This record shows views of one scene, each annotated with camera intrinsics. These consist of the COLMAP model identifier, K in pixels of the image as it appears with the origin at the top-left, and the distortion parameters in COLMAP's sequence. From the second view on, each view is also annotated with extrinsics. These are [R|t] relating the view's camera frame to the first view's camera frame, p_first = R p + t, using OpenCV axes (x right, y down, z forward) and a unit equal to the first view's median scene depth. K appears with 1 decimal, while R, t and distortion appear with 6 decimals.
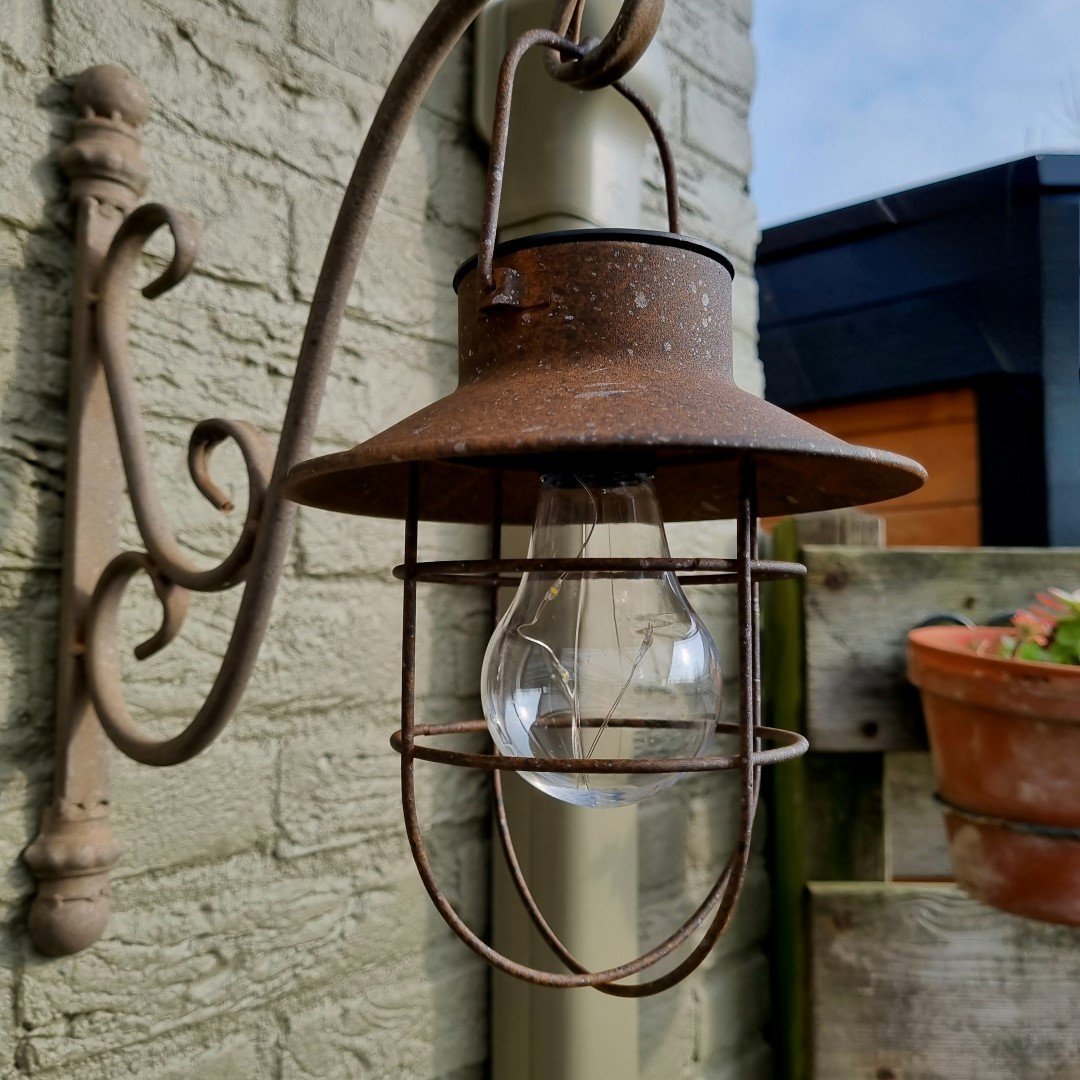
lens RADIAL K [[1056.8, 0, 540.0], [0, 1056.8, 540.0], [0, 0, 1]] dist [0.028906, -0.022026]
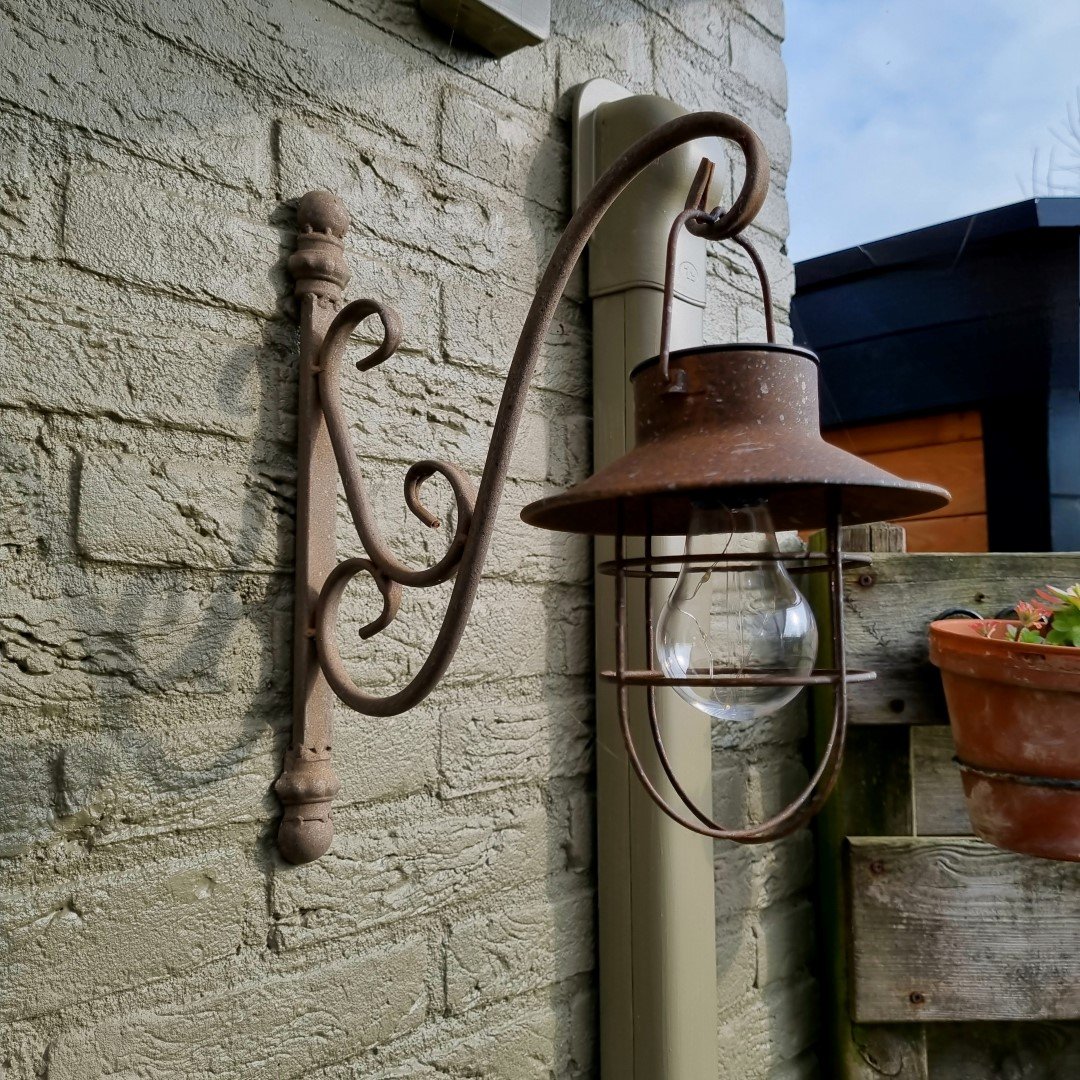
lens RADIAL K [[1029.3, 0, 560.5], [0, 1029.3, 543.8], [0, 0, 1]] dist [0.056670, -0.038142]
pose [[0.999922, -0.012453, 0.001283, -0.101611], [0.012466, 0.999865, -0.010688, 0.007795], [-0.001150, 0.010703, 0.999942, -0.252797]]
